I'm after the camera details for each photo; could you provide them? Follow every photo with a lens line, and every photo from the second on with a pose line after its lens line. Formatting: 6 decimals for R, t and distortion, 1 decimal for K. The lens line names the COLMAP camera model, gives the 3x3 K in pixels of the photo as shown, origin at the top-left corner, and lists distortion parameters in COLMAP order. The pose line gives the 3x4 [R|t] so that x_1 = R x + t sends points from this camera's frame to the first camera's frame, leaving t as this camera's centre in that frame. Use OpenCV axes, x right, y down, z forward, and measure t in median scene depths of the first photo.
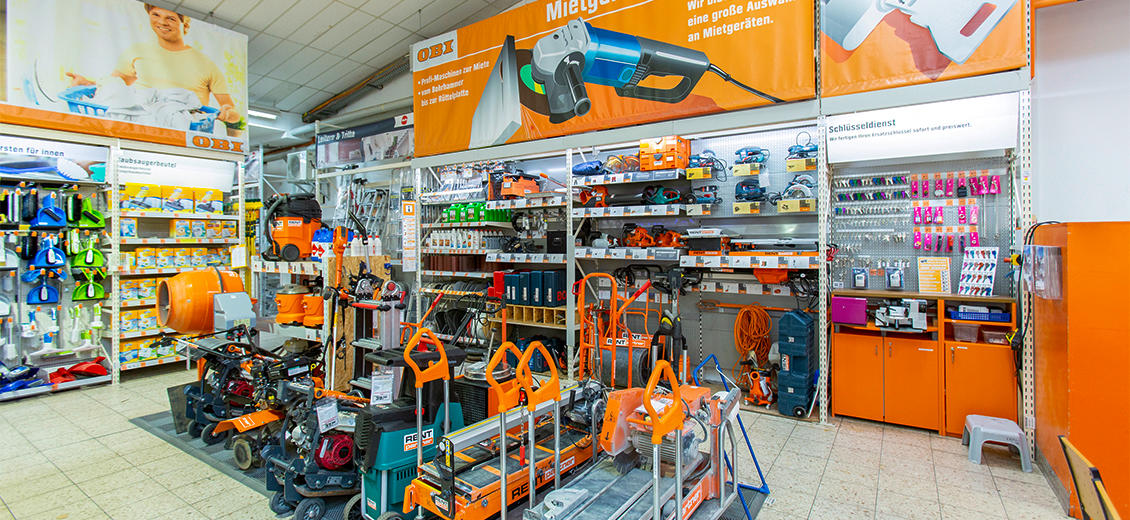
lens RADIAL K [[509.5, 0, 564.5], [0, 509.5, 241.3], [0, 0, 1]] dist [-0.000398, -0.000010]
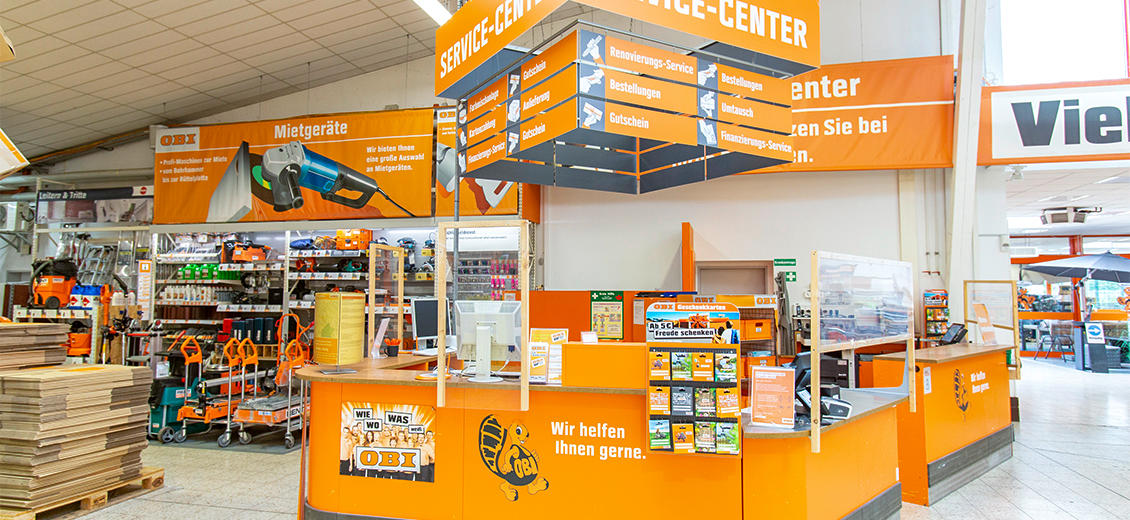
lens RADIAL K [[693.6, 0, 563.8], [0, 693.6, 245.9], [0, 0, 1]] dist [0.017810, 0.001352]
pose [[0.947089, 0.033300, 0.319240, 0.114988], [-0.010463, 0.997278, -0.072986, -0.005715], [-0.320802, 0.065784, 0.944859, -1.017471]]
